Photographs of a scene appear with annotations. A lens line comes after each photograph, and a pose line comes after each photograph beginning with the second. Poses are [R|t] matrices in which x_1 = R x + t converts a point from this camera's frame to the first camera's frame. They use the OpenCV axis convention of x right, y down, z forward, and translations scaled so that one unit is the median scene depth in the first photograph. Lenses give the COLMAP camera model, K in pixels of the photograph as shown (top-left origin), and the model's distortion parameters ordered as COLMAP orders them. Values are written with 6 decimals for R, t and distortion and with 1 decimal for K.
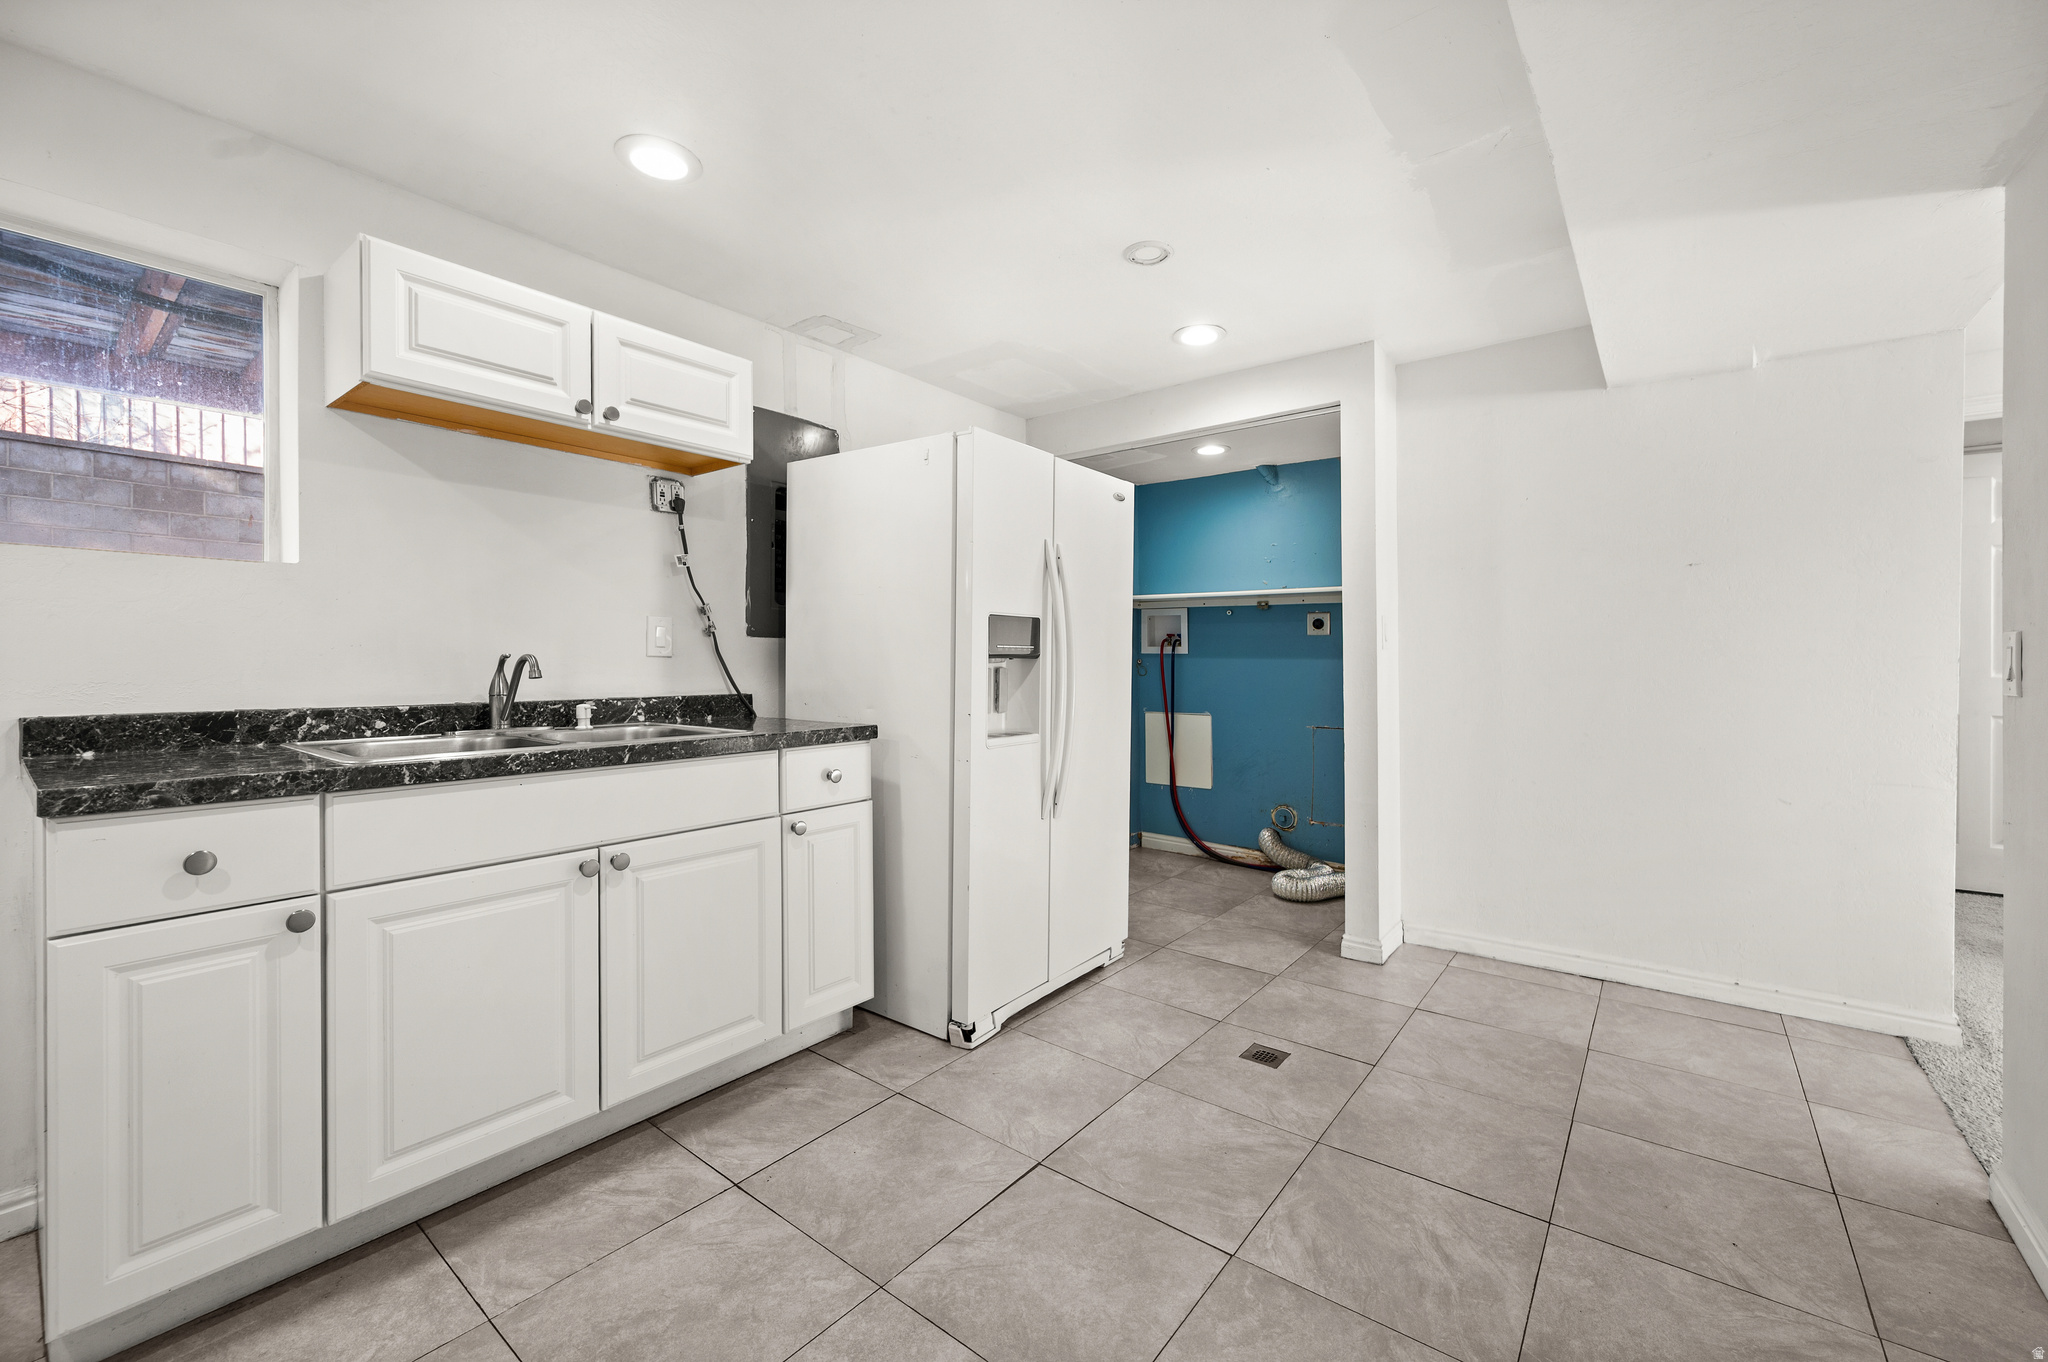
lens RADIAL K [[826.5, 0, 1030.6], [0, 826.5, 655.6], [0, 0, 1]] dist [0.000670, 0.000142]
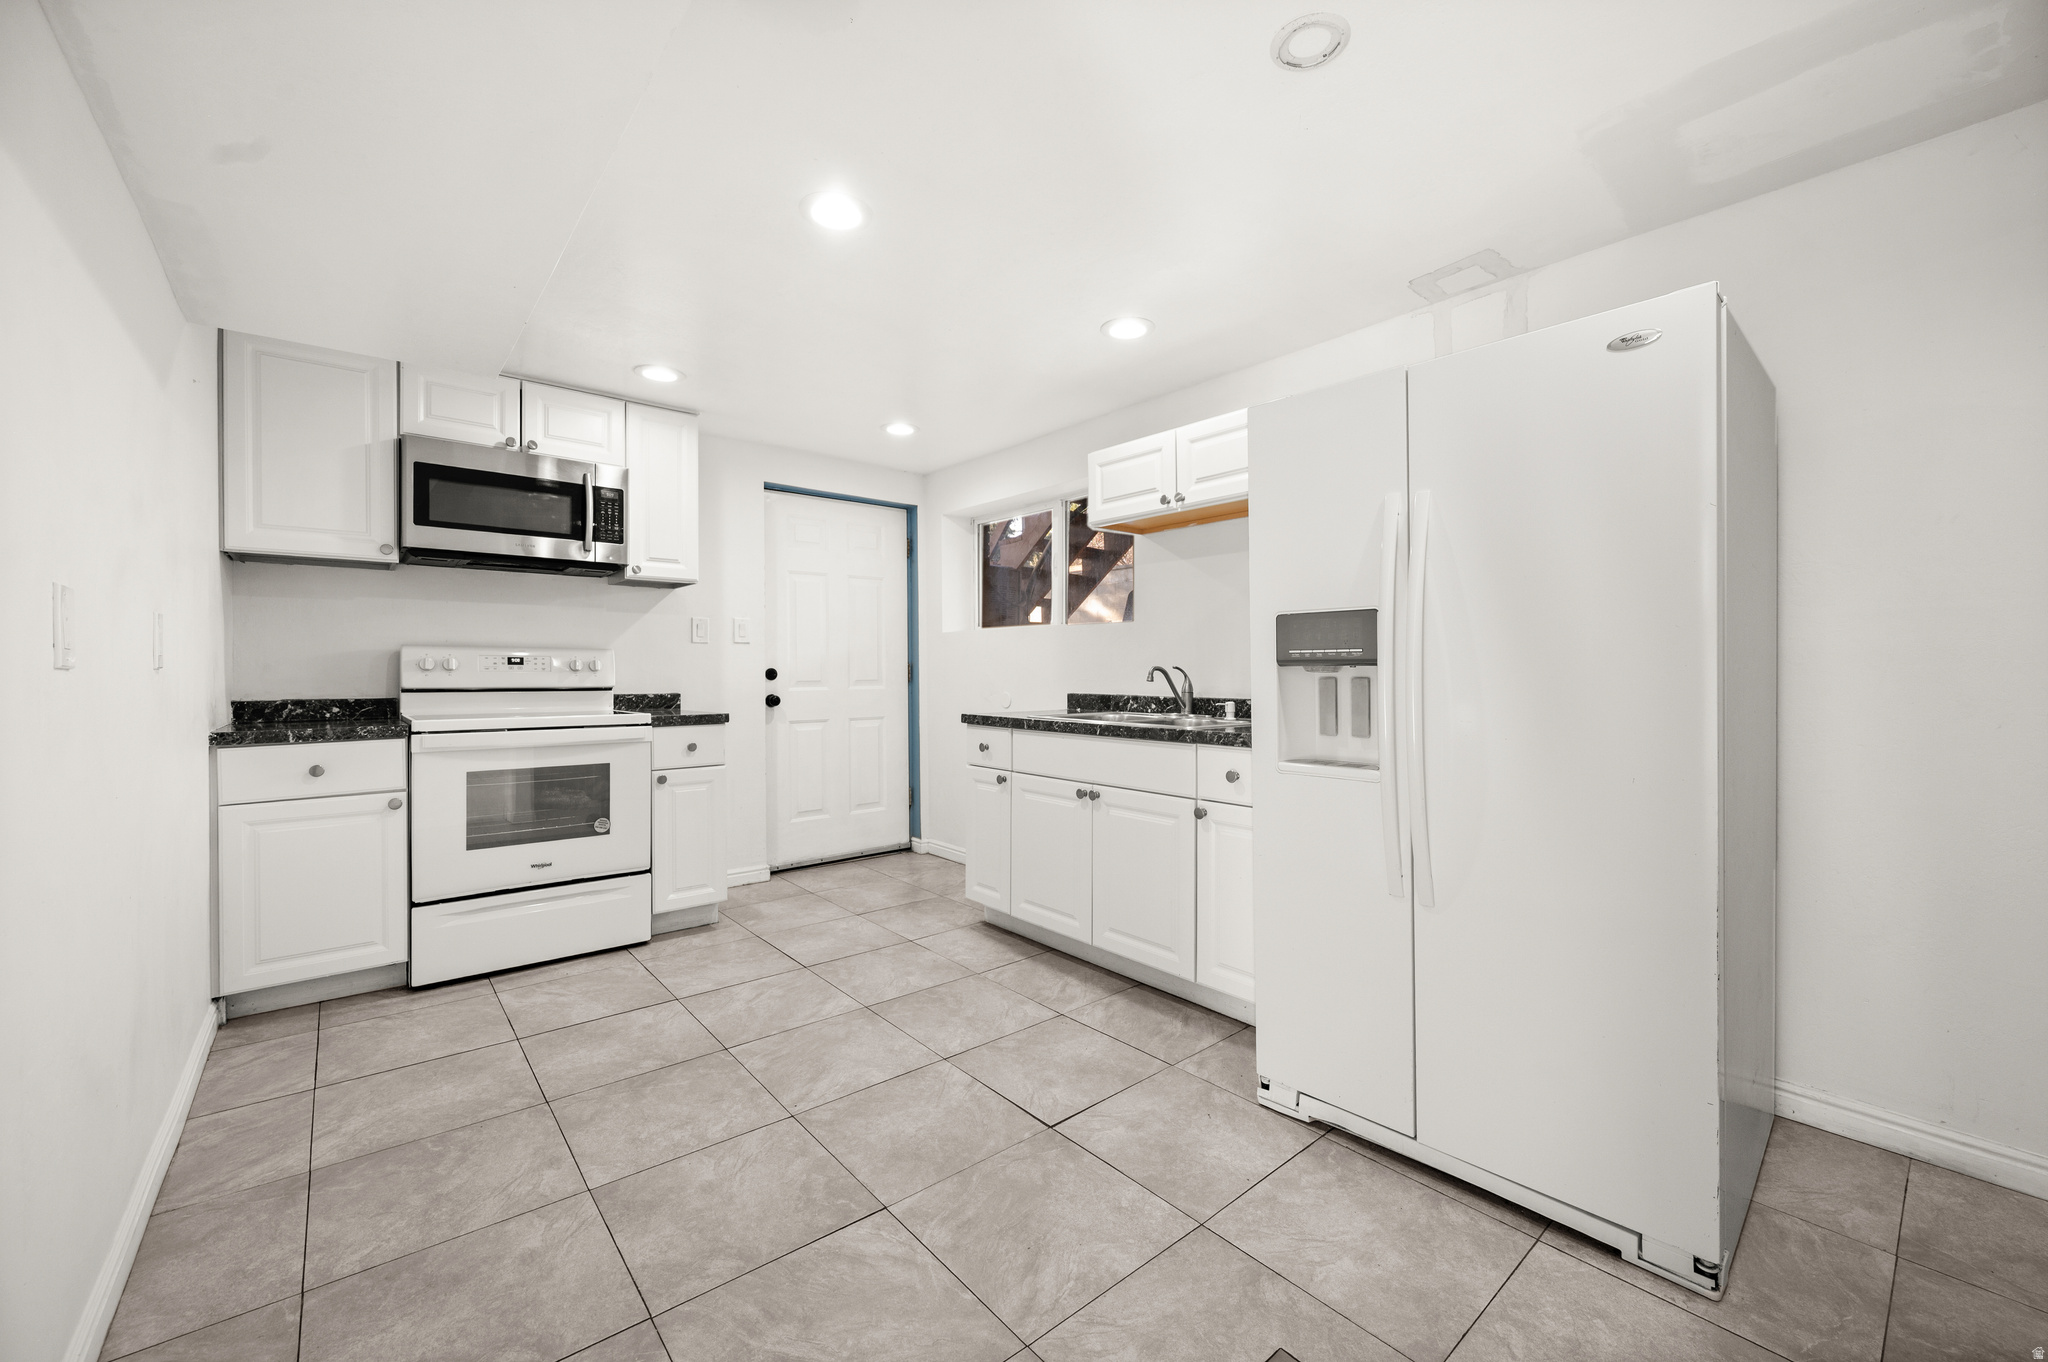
lens RADIAL K [[805.0, 0, 1021.0], [0, 805.0, 674.0], [0, 0, 1]] dist [-0.000338, -0.000132]
pose [[-0.205240, 0.003044, -0.978707, 1.013427], [0.007351, 0.999972, 0.001569, 0.009420], [0.978684, -0.006872, -0.205257, 1.129637]]
